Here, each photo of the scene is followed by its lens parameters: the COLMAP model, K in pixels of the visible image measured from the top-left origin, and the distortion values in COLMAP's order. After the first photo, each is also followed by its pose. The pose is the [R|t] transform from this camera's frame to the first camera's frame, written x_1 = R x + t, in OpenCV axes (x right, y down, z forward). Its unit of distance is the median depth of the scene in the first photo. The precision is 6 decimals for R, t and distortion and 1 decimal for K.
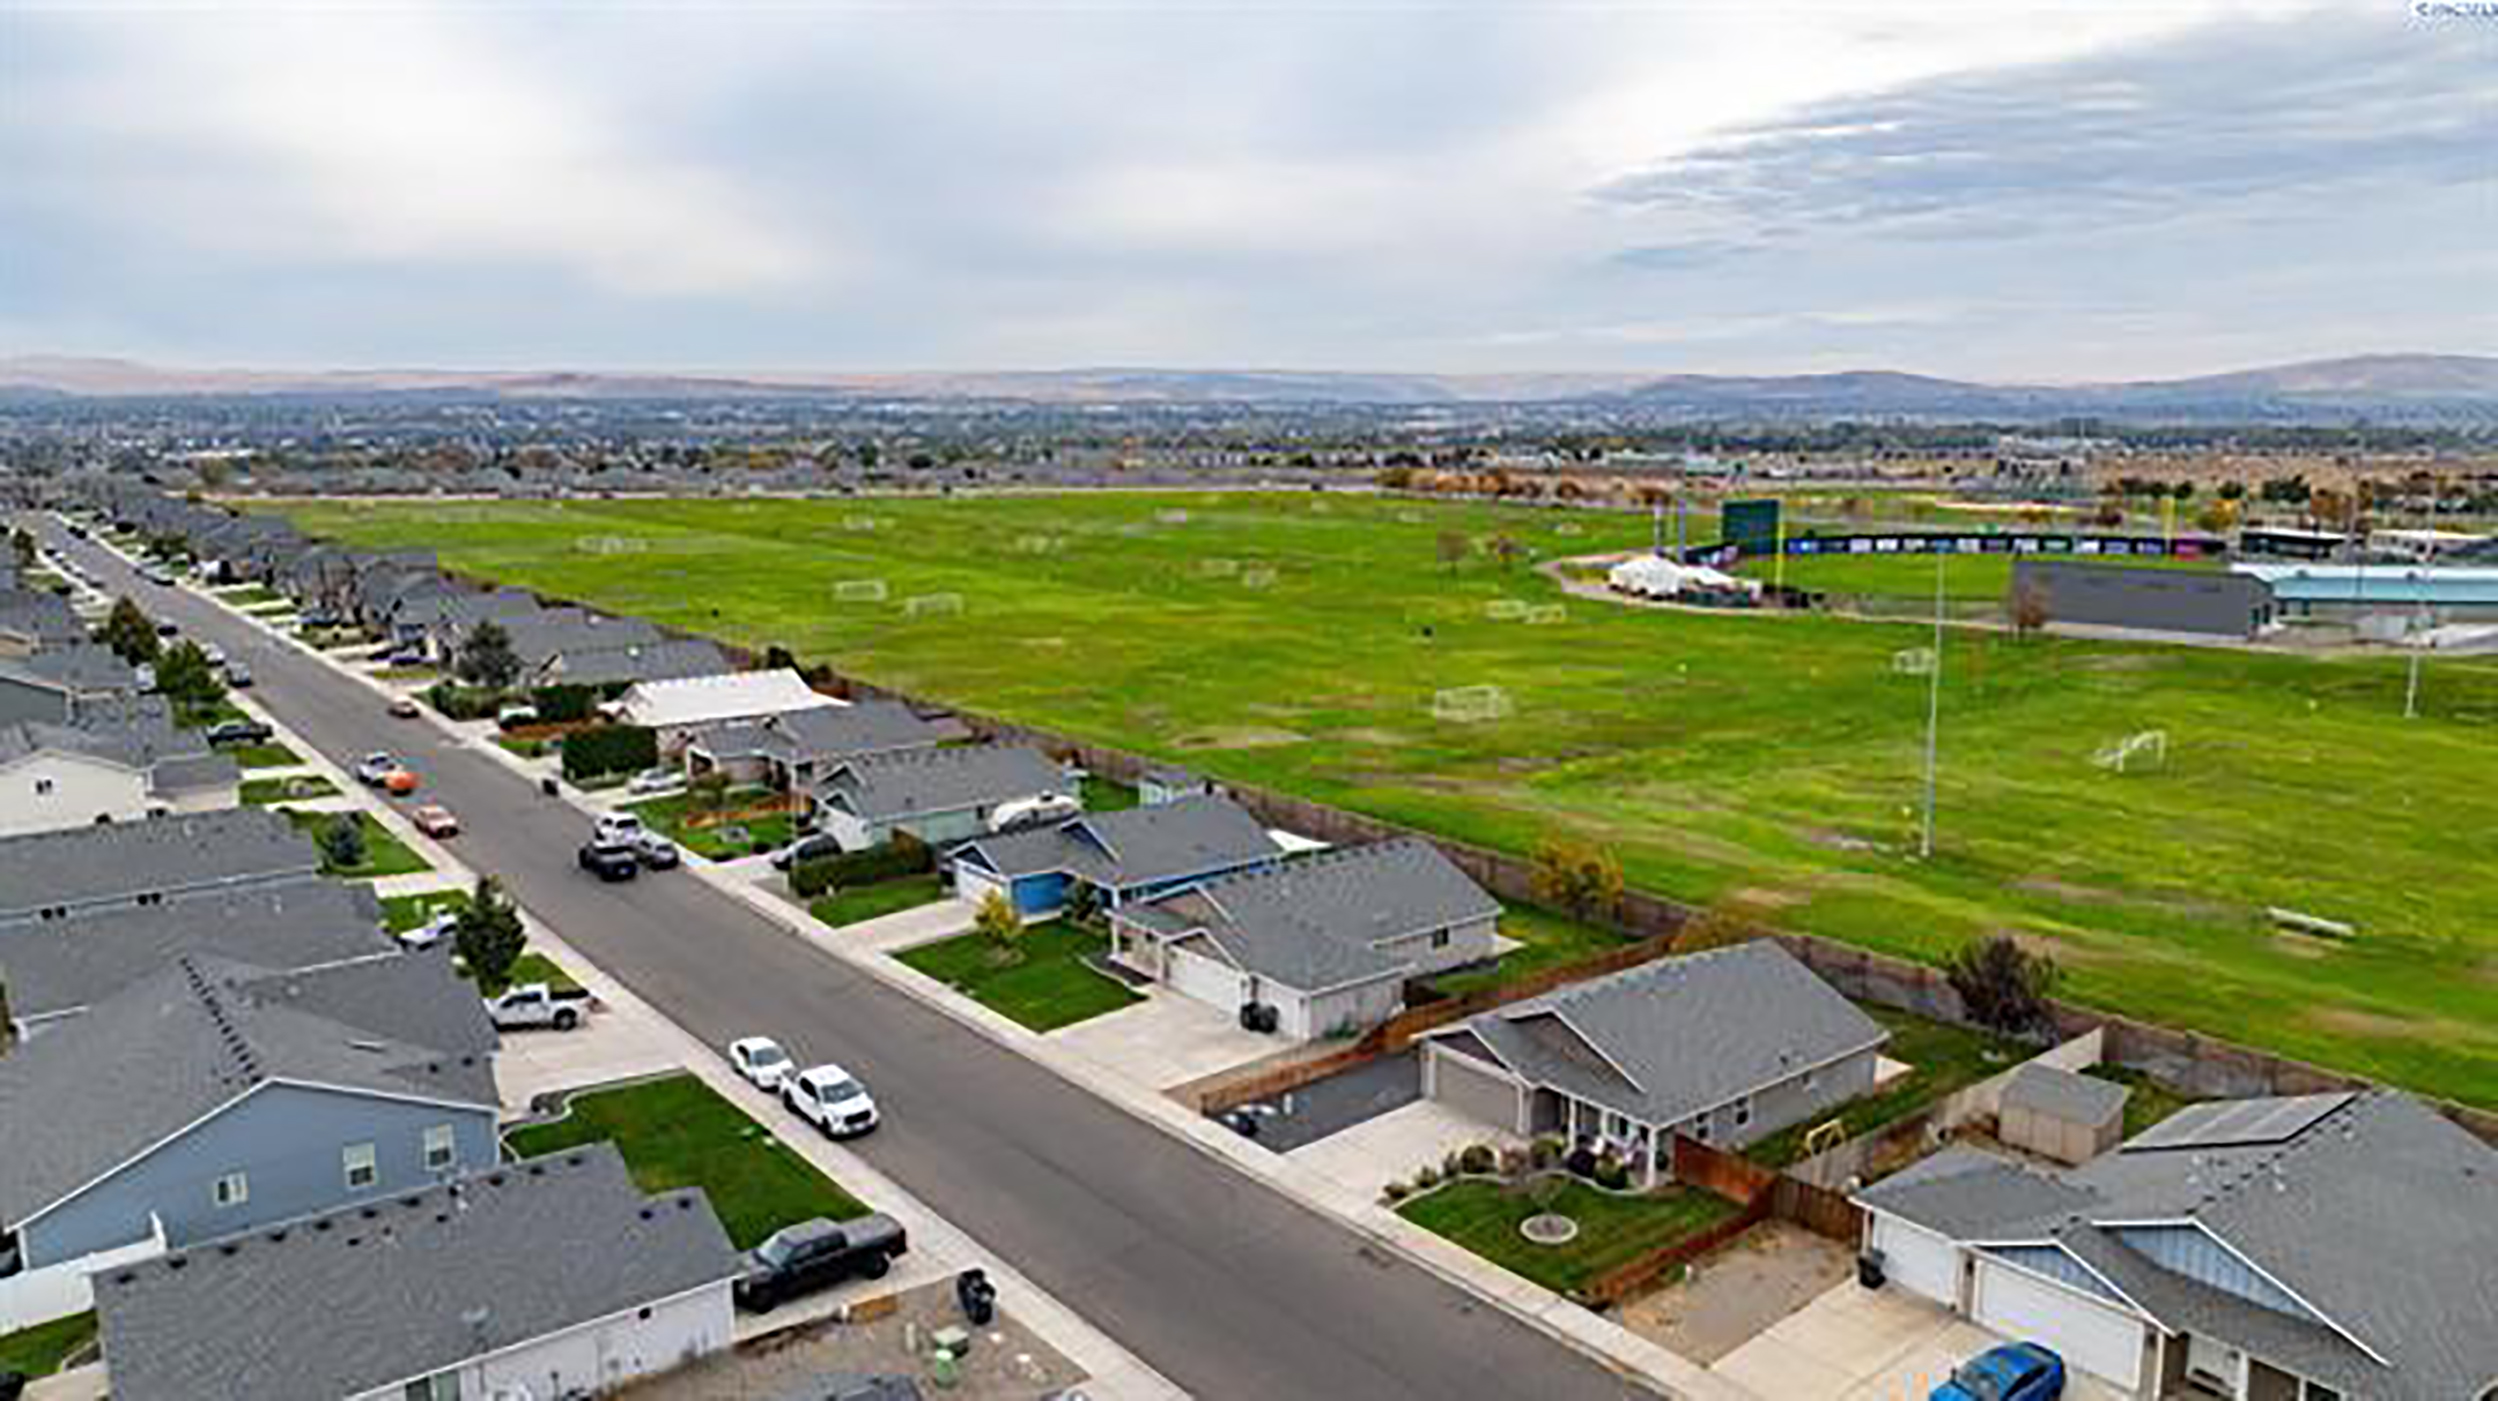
lens RADIAL K [[1766.2, 0, 1280.6], [0, 1766.2, 772.7], [0, 0, 1]] dist [-0.025257, 0.031394]
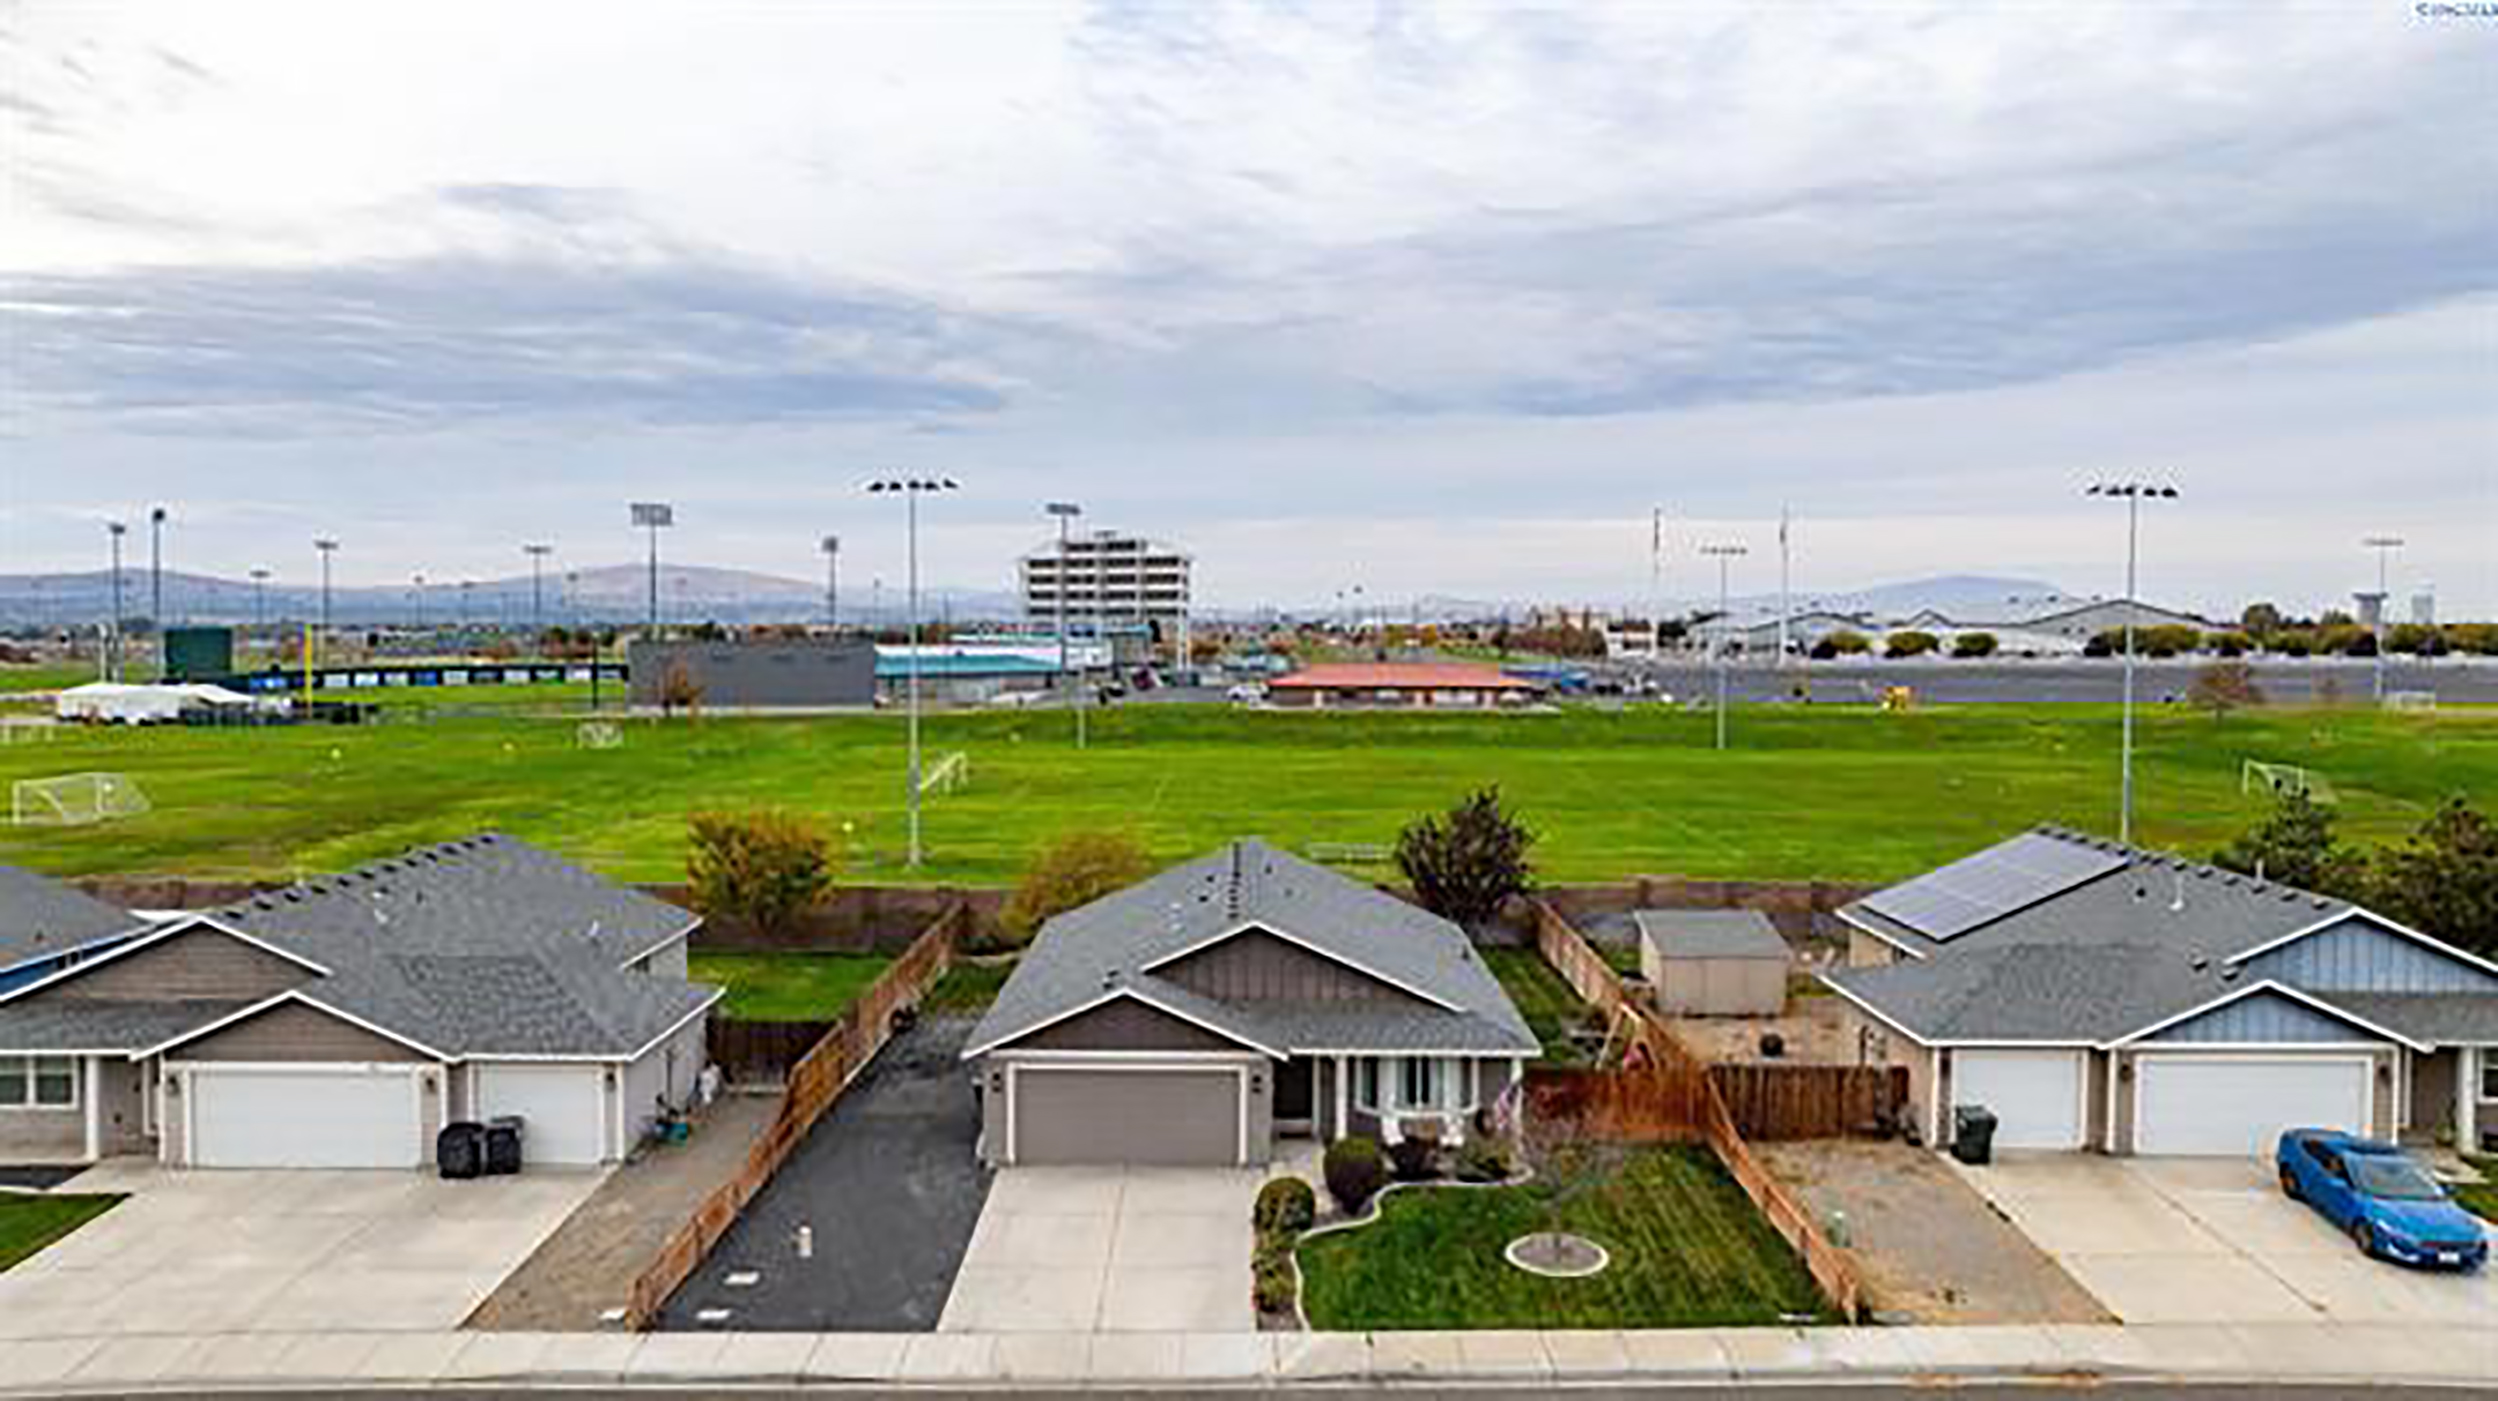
lens RADIAL K [[1766.2, 0, 1233.1], [0, 1766.2, 702.6], [0, 0, 1]] dist [-0.025257, 0.031394]
pose [[0.628707, -0.036391, 0.776790, -0.064006], [0.161532, 0.983228, -0.084676, 0.025403], [-0.760681, 0.178713, 0.624041, 0.145633]]
